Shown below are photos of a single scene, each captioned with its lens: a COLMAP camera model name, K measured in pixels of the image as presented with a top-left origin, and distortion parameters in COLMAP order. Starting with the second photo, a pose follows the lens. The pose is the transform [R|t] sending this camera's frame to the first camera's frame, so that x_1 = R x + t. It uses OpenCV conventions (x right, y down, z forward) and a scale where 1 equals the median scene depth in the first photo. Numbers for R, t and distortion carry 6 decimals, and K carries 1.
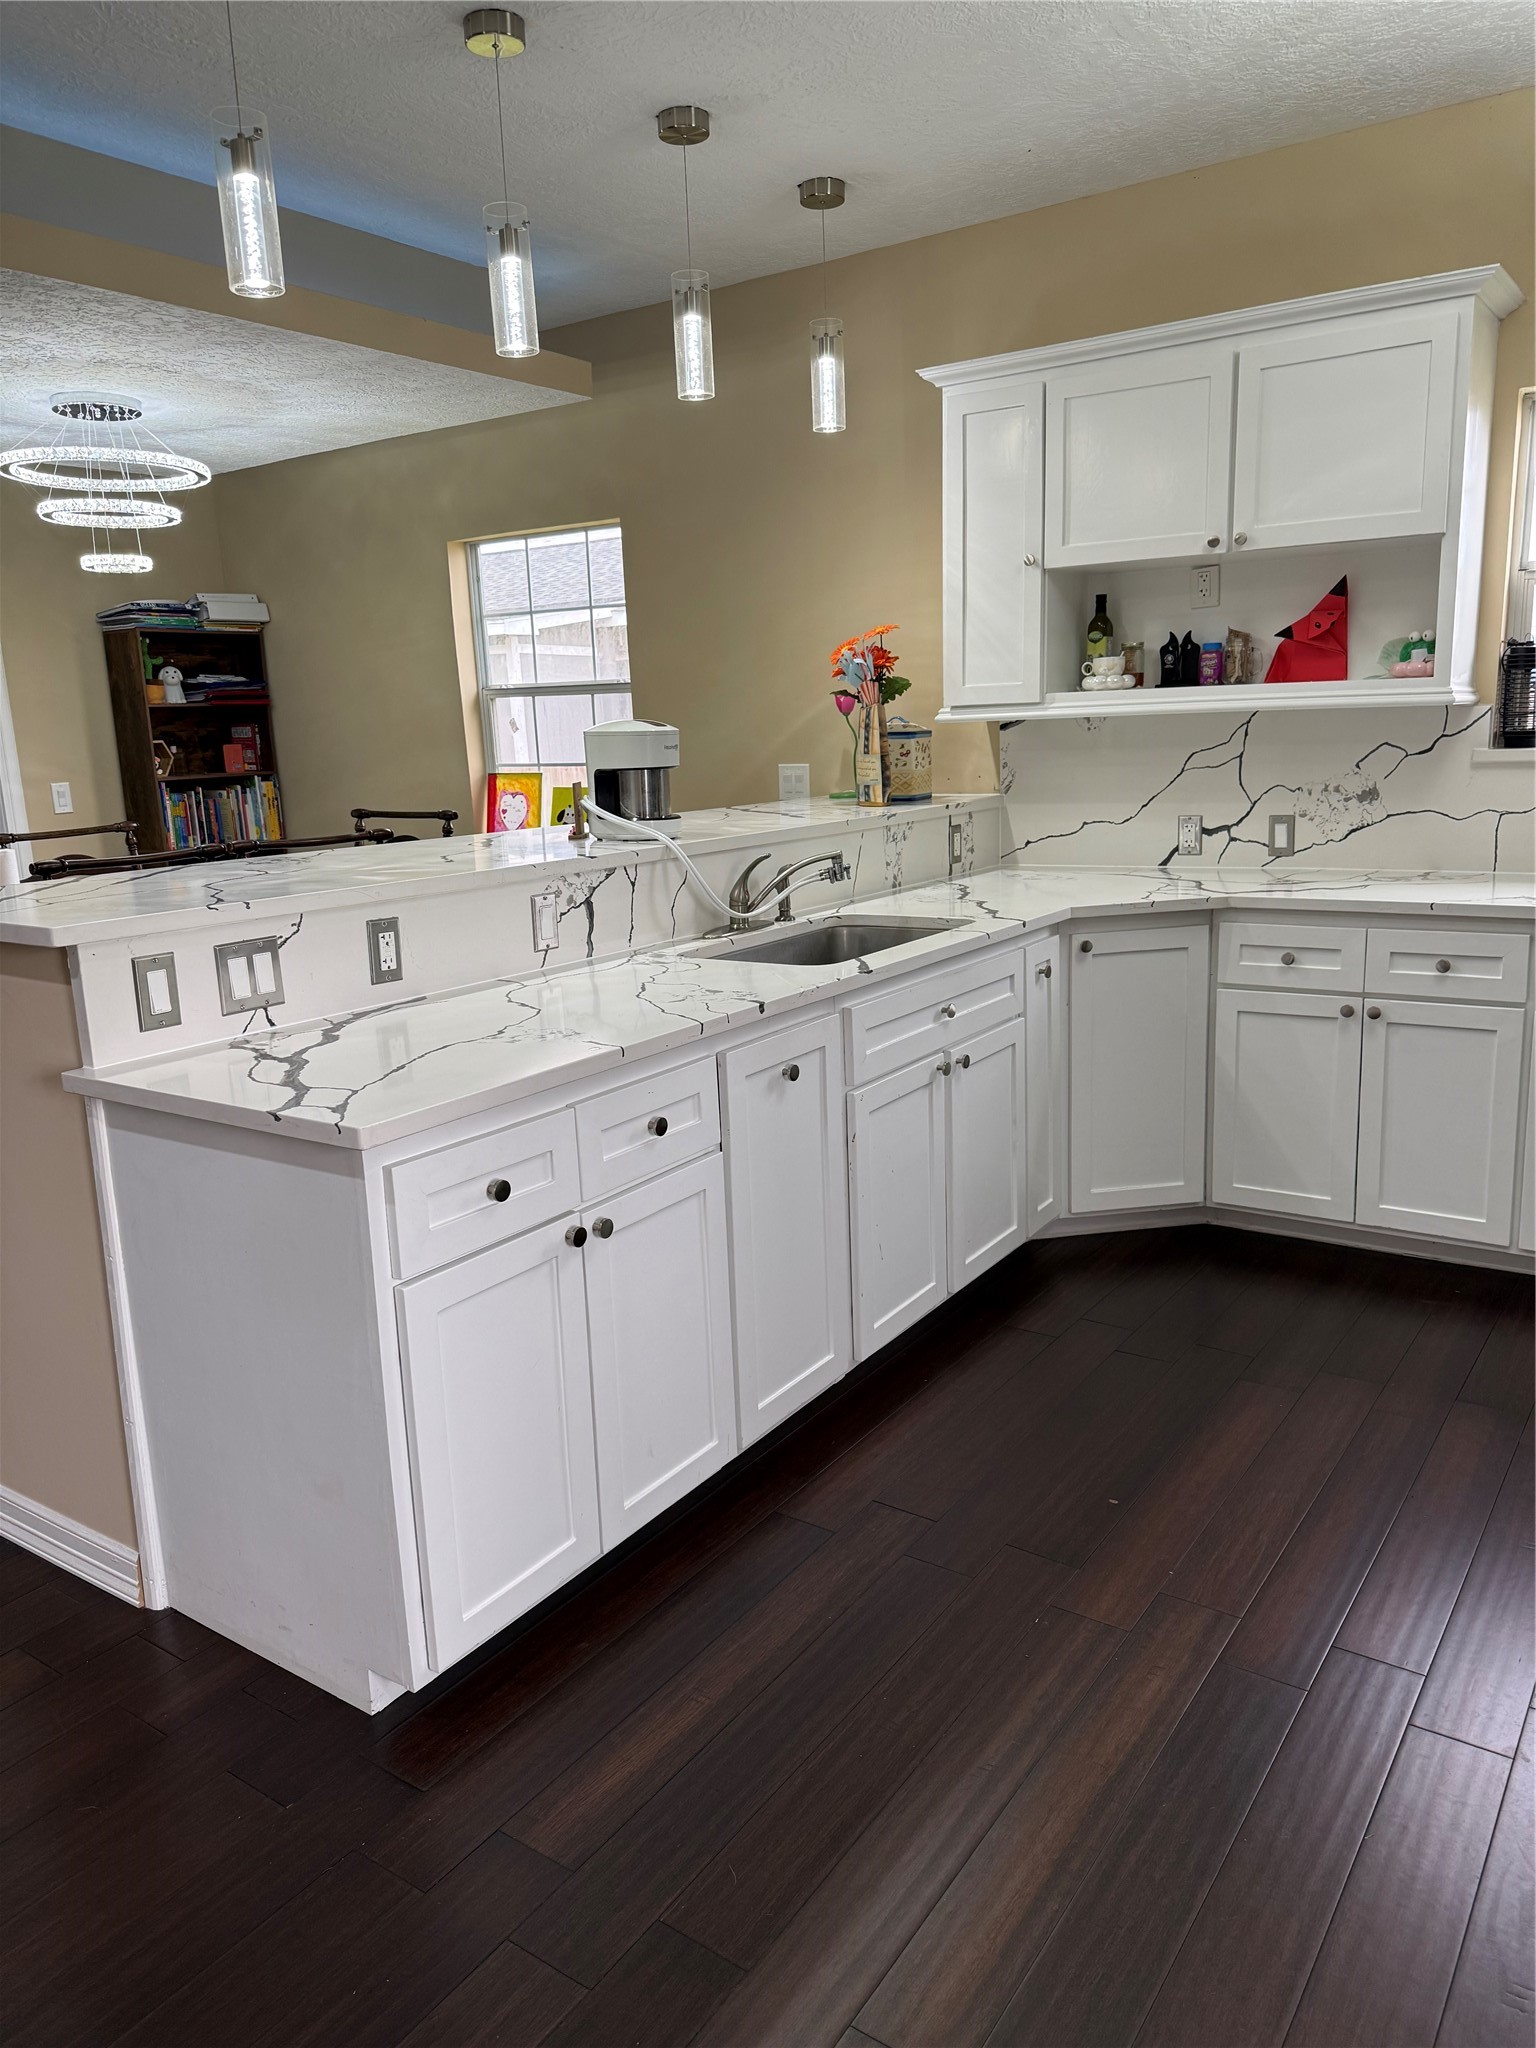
lens RADIAL K [[1448.0, 0, 776.0], [0, 1448.0, 1037.7], [0, 0, 1]] dist [0.055936, -0.042267]
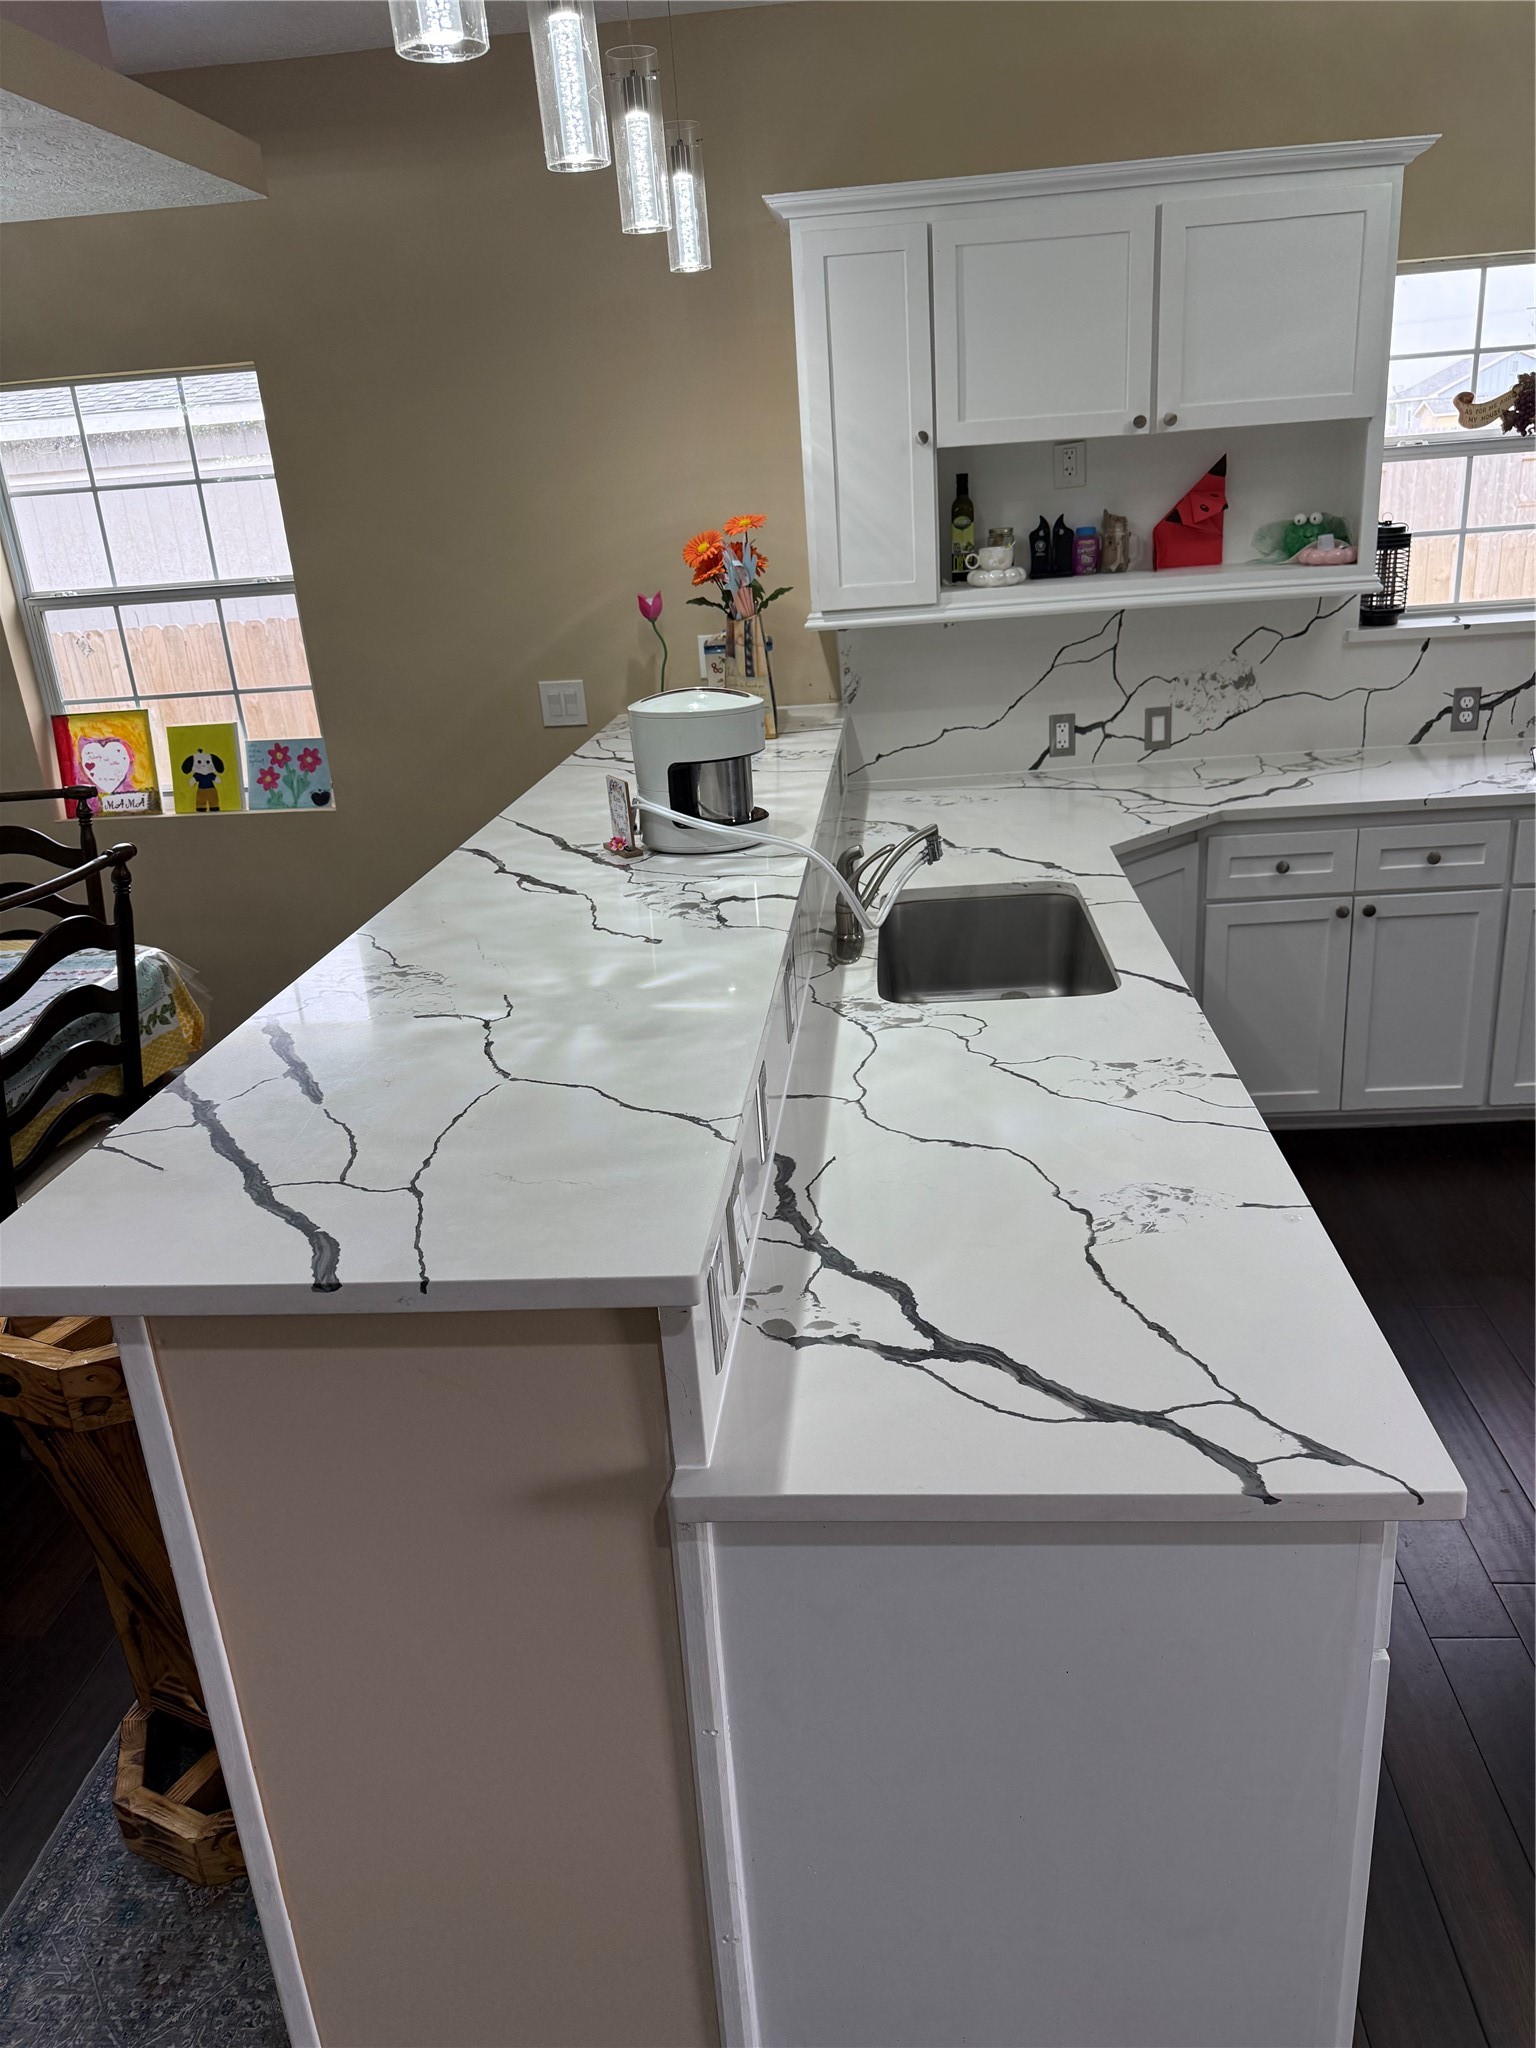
lens RADIAL K [[1448.0, 0, 772.6], [0, 1448.0, 1021.3], [0, 0, 1]] dist [0.055936, -0.042267]
pose [[0.867095, -0.196316, 0.457828, -0.361764], [0.144107, 0.978627, 0.146704, -0.127071], [-0.476843, -0.061230, 0.876853, 0.257940]]
